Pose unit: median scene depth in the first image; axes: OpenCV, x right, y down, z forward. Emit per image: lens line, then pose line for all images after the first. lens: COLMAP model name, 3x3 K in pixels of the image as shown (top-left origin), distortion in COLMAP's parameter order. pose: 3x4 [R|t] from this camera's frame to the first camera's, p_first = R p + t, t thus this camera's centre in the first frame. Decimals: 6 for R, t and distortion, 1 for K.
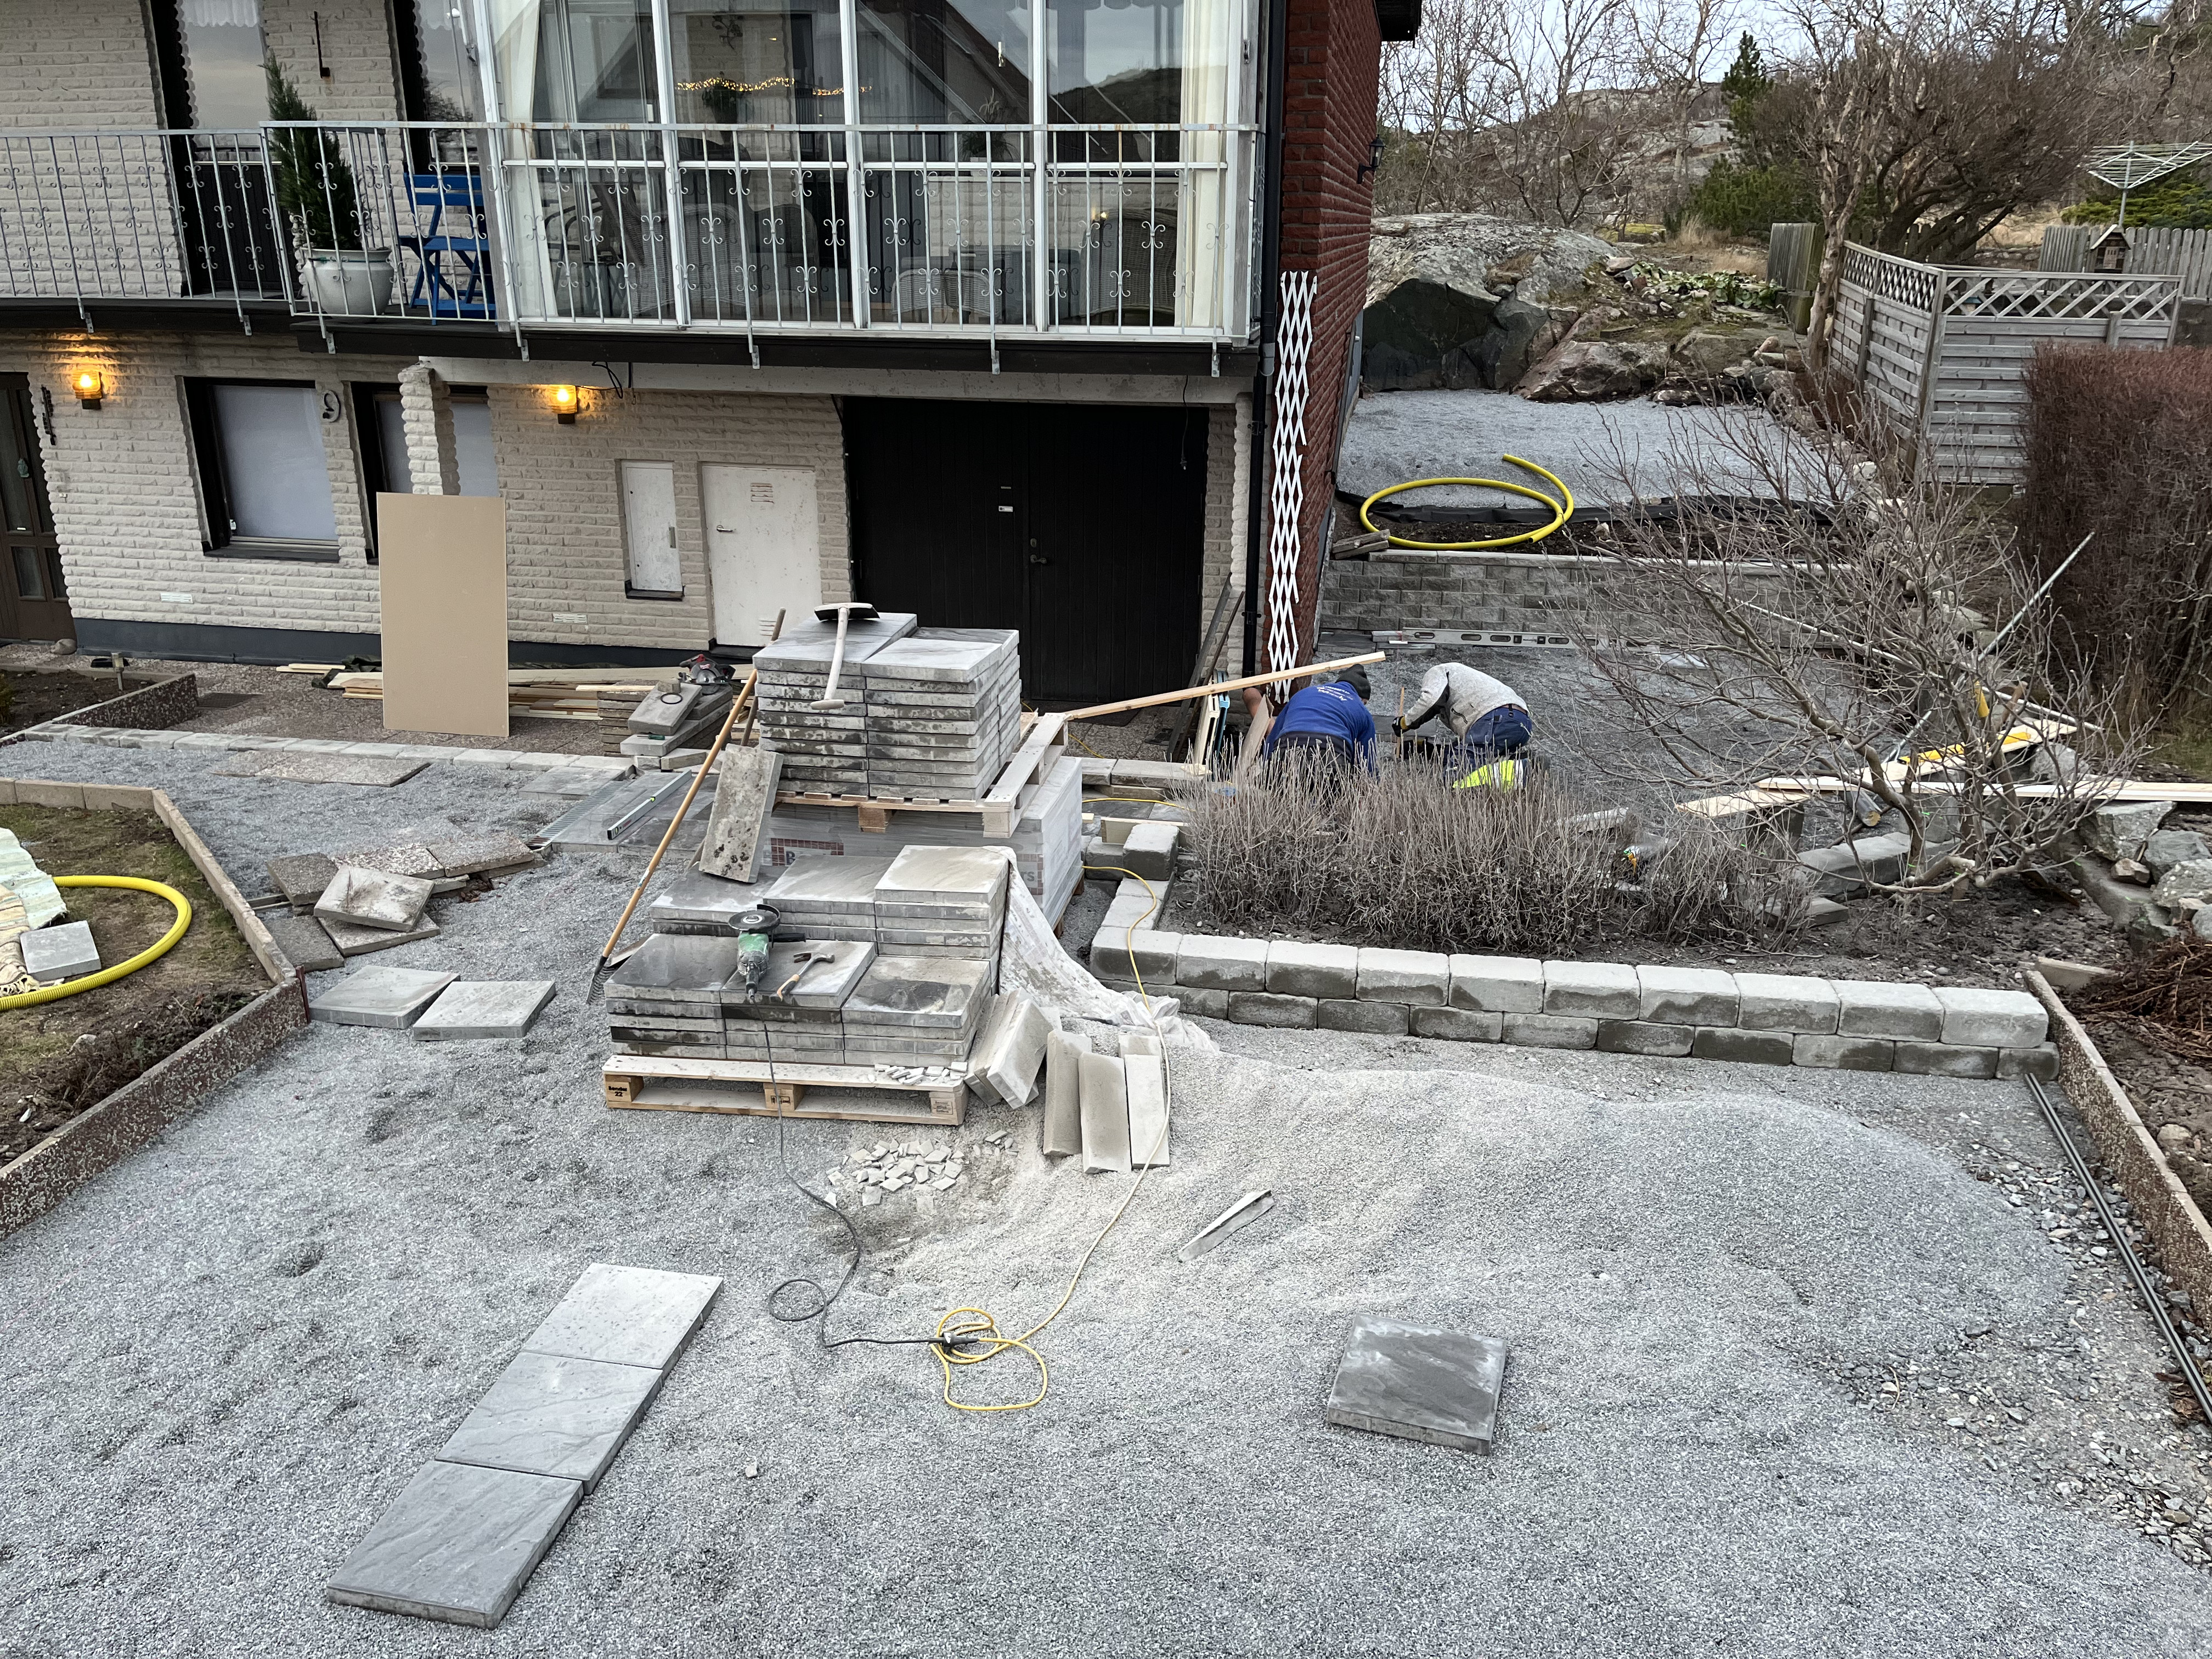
lens RADIAL K [[1664.6, 0, 1105.9], [0, 1664.6, 827.1], [0, 0, 1]] dist [0.006639, -0.010823]
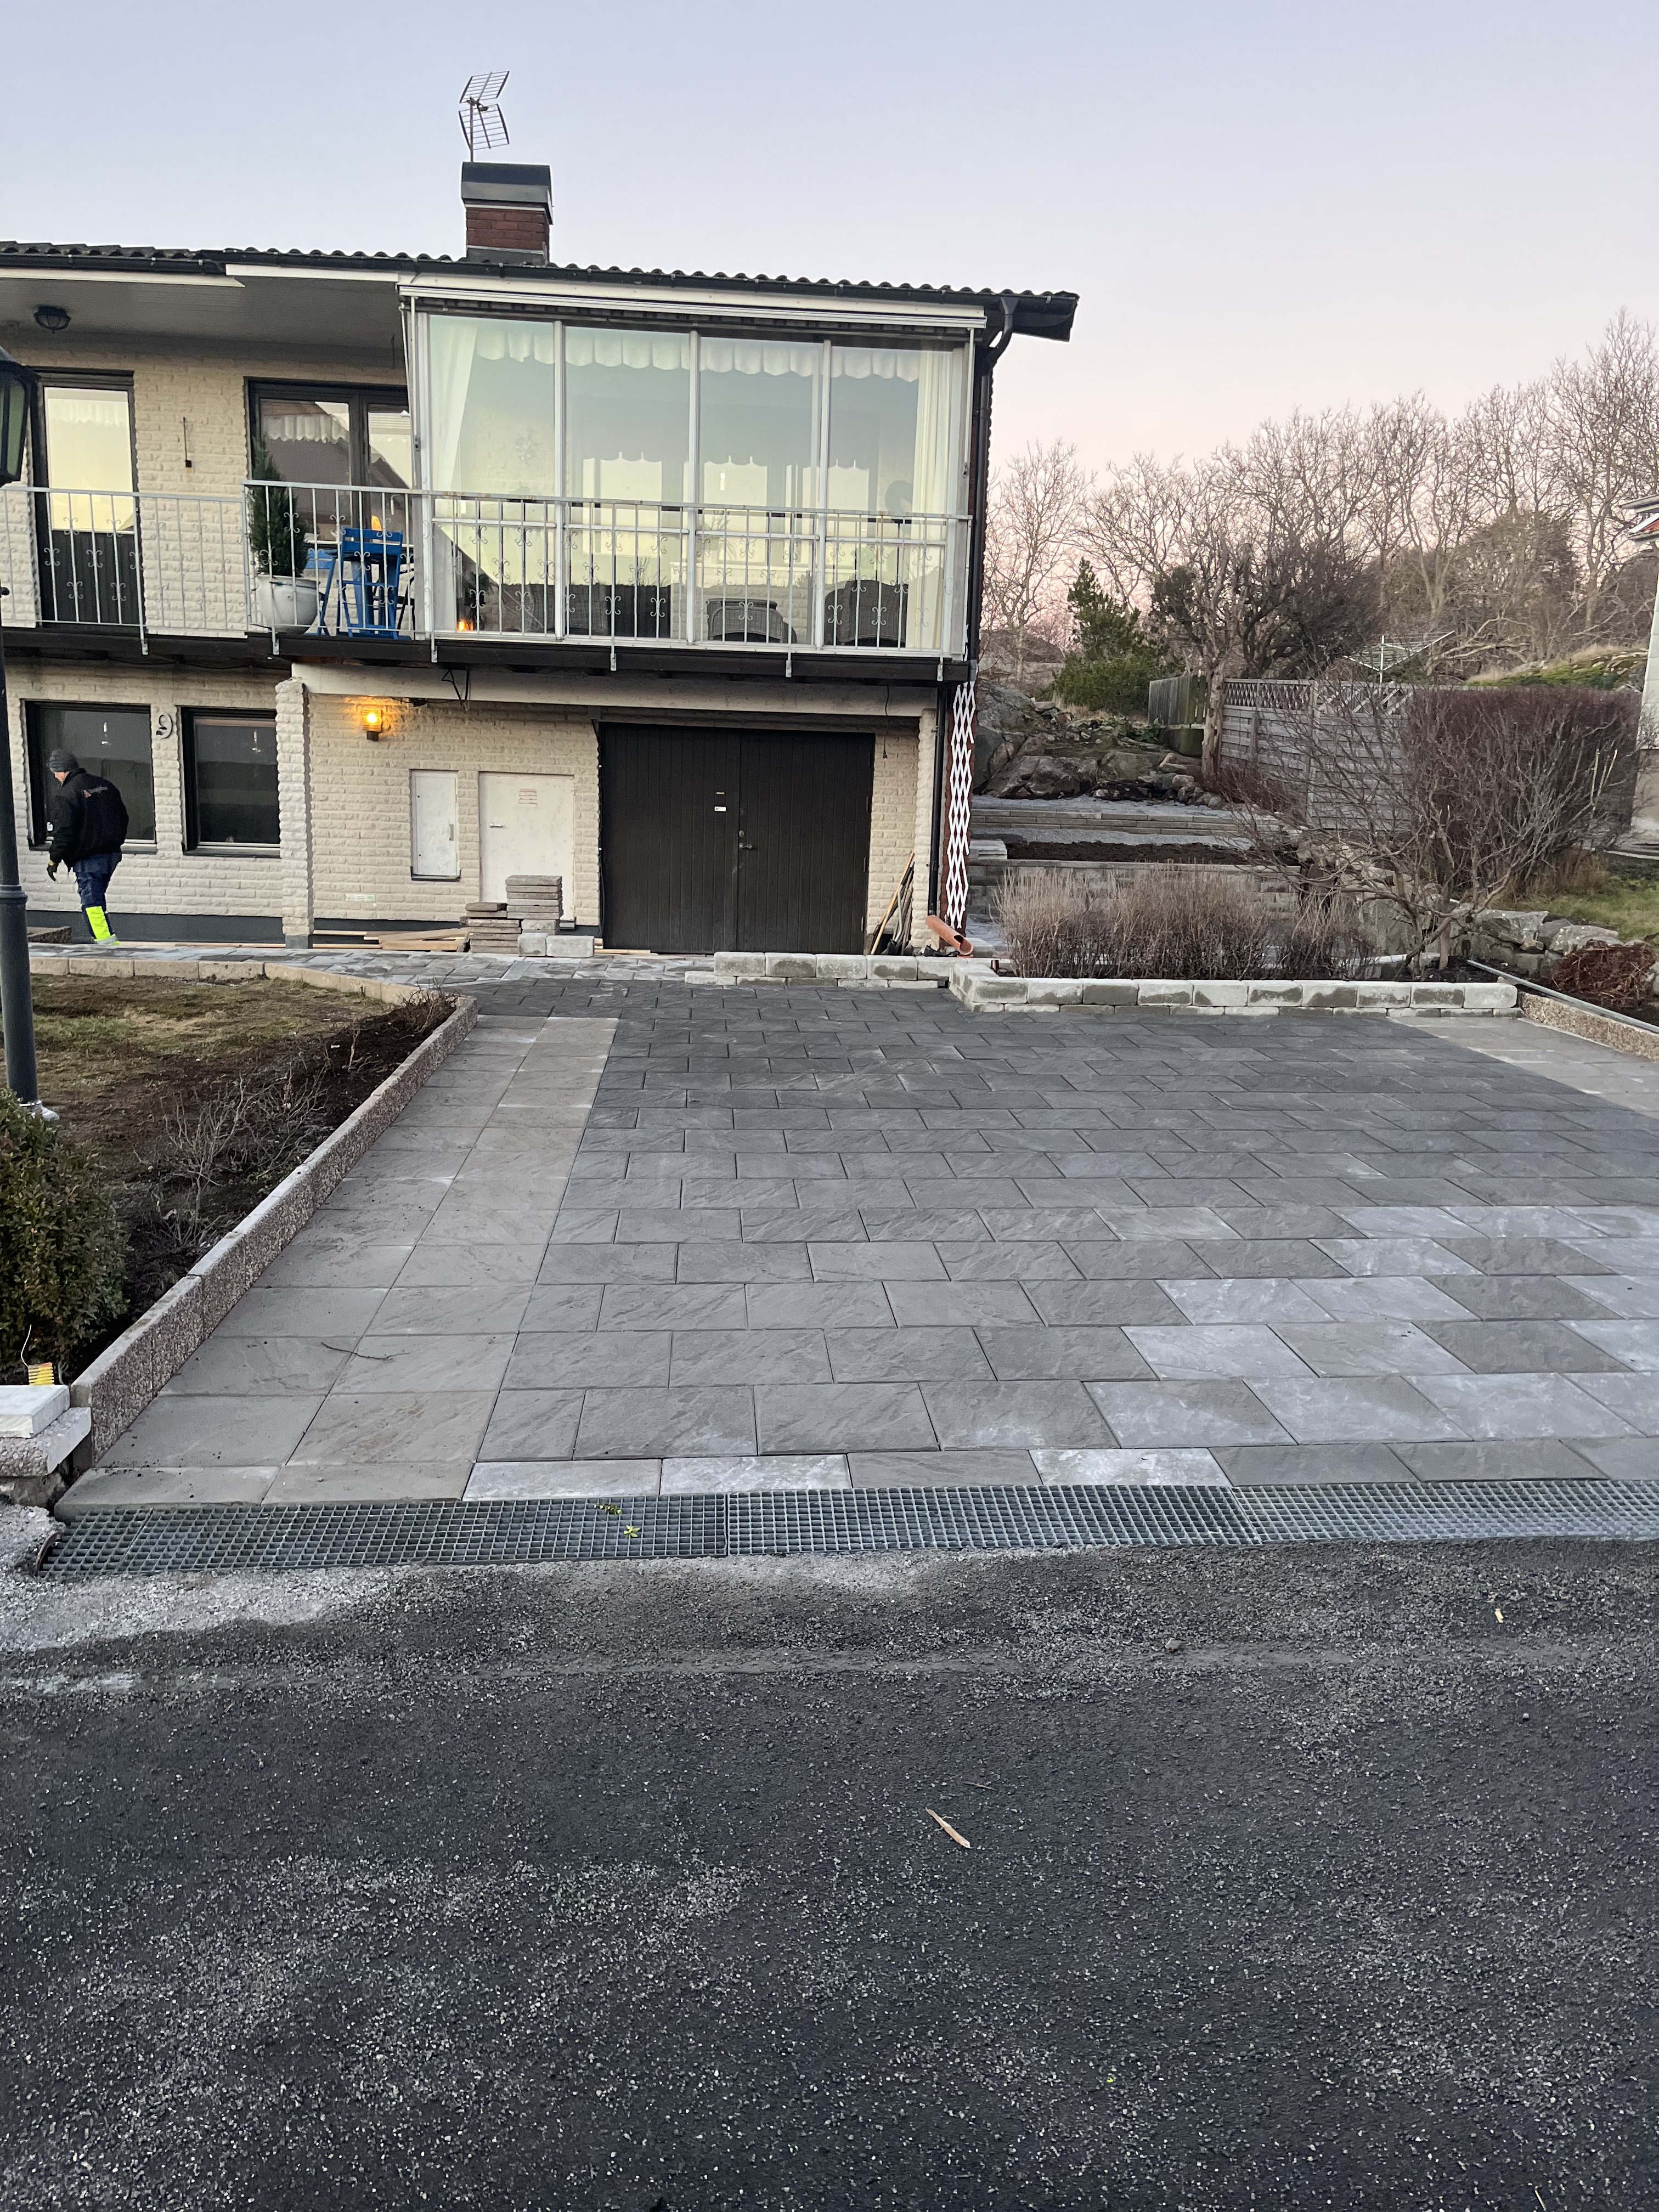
lens RADIAL K [[1664.6, 0, 833.5], [0, 1664.6, 1108.3], [0, 0, 1]] dist [0.006639, -0.010823]
pose [[0.969710, -0.027445, 0.242713, -0.285530], [0.060721, 0.989560, -0.130703, 0.213005], [-0.236592, 0.141482, 0.961253, -0.253200]]
